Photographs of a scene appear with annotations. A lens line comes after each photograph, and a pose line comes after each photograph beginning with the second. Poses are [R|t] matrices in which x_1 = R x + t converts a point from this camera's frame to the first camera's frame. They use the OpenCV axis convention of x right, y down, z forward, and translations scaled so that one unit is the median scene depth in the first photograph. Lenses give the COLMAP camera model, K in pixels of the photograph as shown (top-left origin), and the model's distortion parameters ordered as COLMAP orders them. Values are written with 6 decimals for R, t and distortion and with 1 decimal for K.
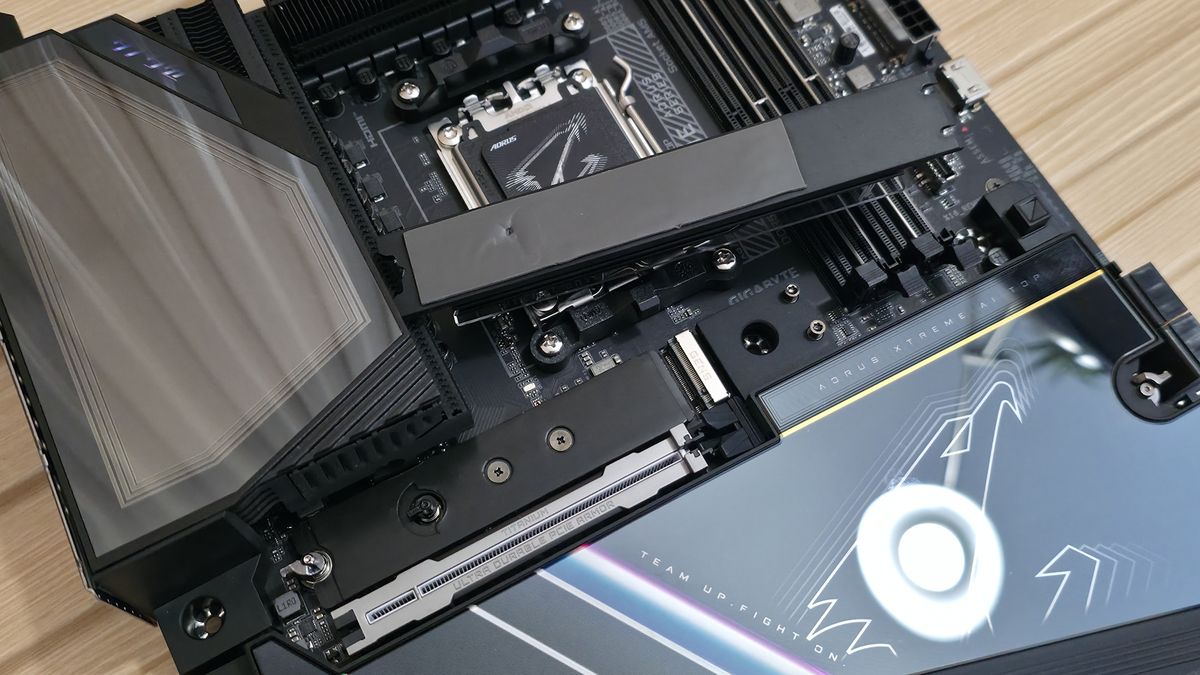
lens RADIAL K [[1230.8, 0, 600.0], [0, 1230.8, 337.5], [0, 0, 1]] dist [0.081331, -0.245303]
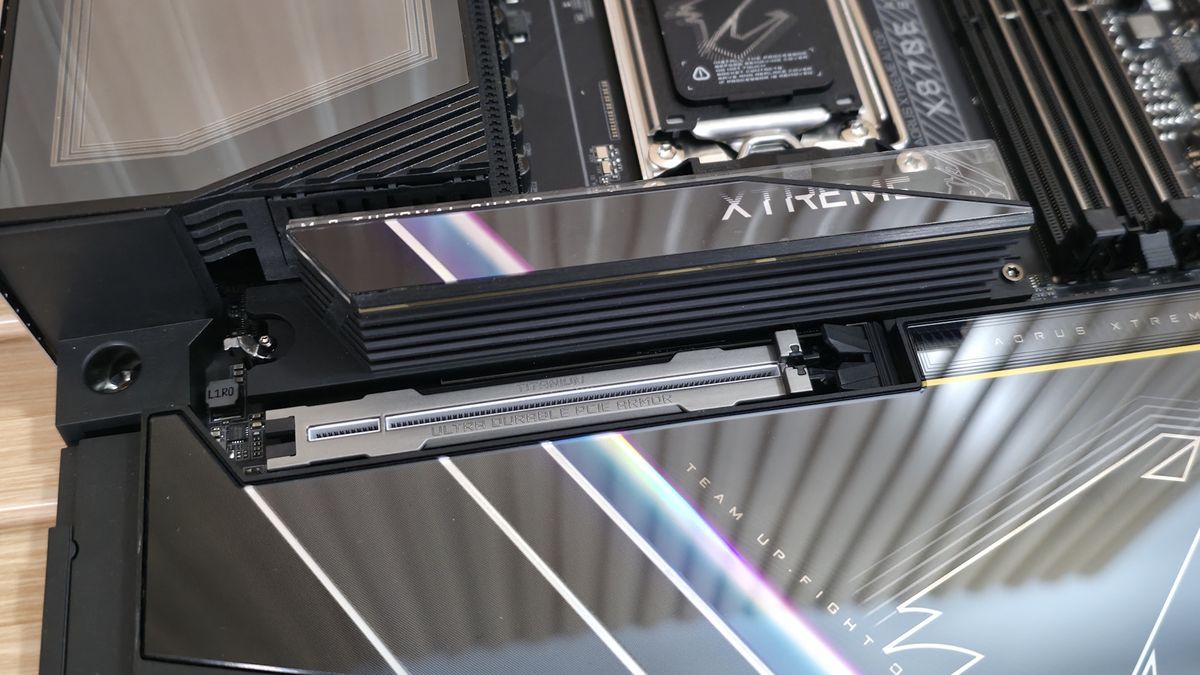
lens RADIAL K [[1230.8, 0, 600.0], [0, 1230.8, 337.5], [0, 0, 1]] dist [0.081331, -0.245303]
pose [[0.946373, 0.278768, -0.163300, 0.078560], [-0.300925, 0.944531, -0.131549, 0.206219], [0.117570, 0.173636, 0.977767, 0.270137]]
